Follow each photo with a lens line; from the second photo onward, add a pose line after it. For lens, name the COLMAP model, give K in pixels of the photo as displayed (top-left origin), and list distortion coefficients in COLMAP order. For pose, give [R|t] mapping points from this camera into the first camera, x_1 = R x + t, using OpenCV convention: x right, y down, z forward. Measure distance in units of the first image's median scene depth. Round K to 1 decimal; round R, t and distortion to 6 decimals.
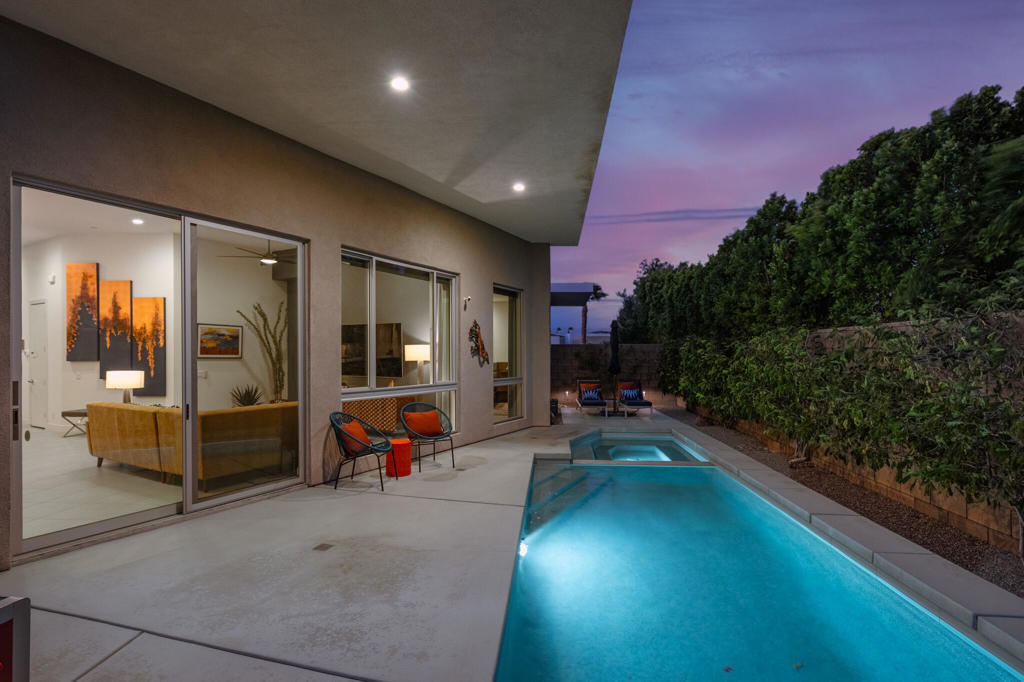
lens RADIAL K [[488.3, 0, 512.4], [0, 488.3, 351.5], [0, 0, 1]] dist [-0.000776, -0.000616]
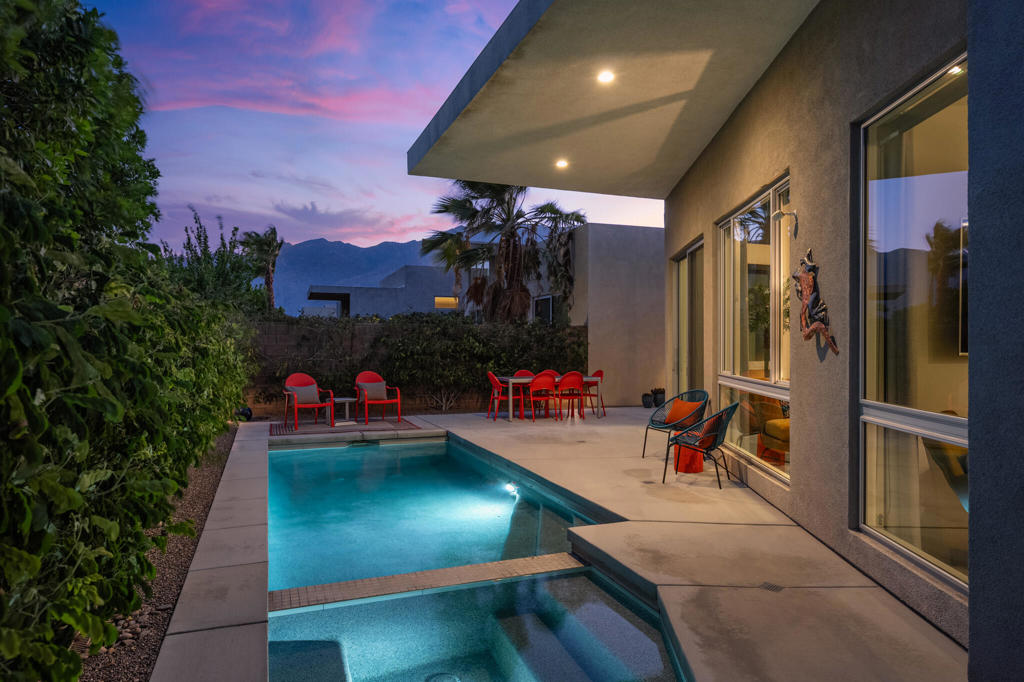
lens RADIAL K [[641.3, 0, 513.1], [0, 641.3, 346.4], [0, 0, 1]] dist [-0.001657, -0.000062]
pose [[-0.899614, 0.006356, -0.436639, 0.452442], [0.006640, 0.999978, 0.000876, 0.020536], [0.436635, -0.002111, -0.899636, 1.549703]]
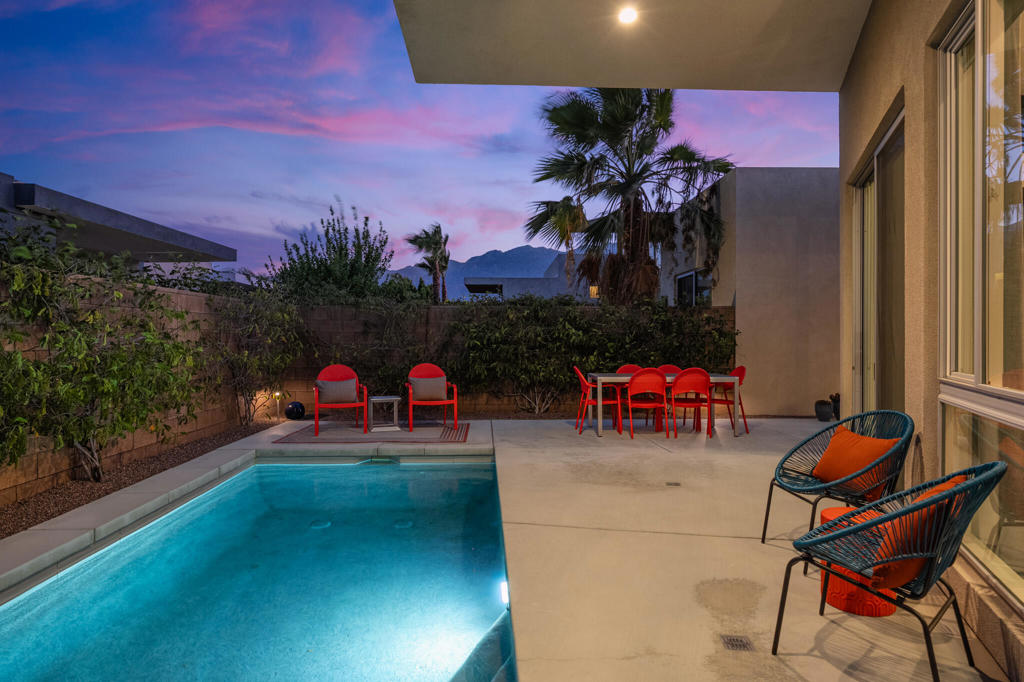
lens RADIAL K [[583.0, 0, 512.0], [0, 583.0, 341.0], [0, 0, 1]] dist [-0.000697, -0.001159]
pose [[-0.992404, 0.004755, -0.122927, 0.072065], [0.005151, 0.999983, -0.002900, 0.039541], [0.122911, -0.003512, -0.992412, 1.154236]]
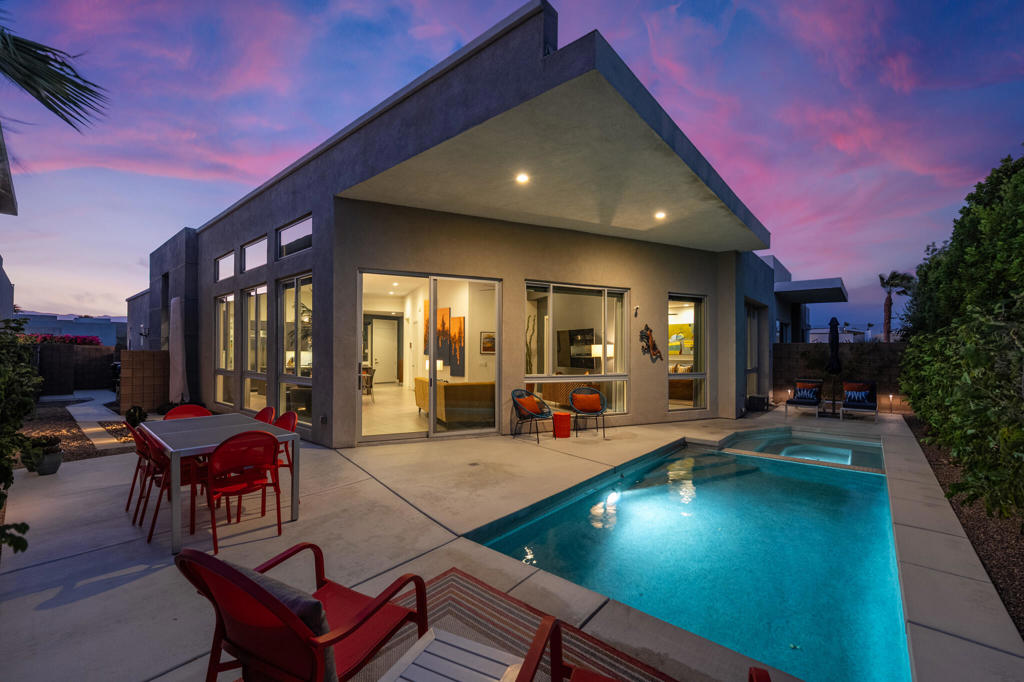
lens RADIAL K [[414.6, 0, 511.1], [0, 414.6, 347.2], [0, 0, 1]] dist [-0.001296, -0.000115]
pose [[0.811595, -0.001293, -0.584219, 0.284935], [-0.002209, 0.999984, -0.005282, -0.000837], [0.584217, 0.005578, 0.811579, -0.051439]]
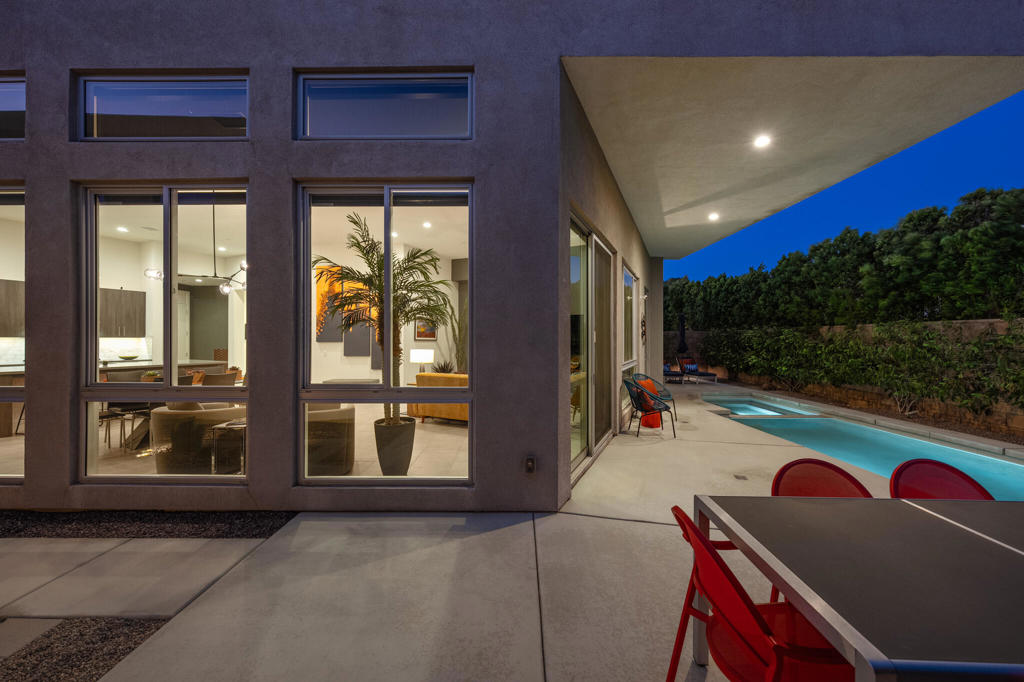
lens RADIAL K [[370.2, 0, 512.0], [0, 370.2, 341.0], [0, 0, 1]] dist [-0.006560, -0.000024]
pose [[0.997759, 0.005431, 0.066683, -0.556738], [-0.006153, 0.999925, 0.010623, 0.004097], [-0.066621, -0.011010, 0.997718, 0.002815]]
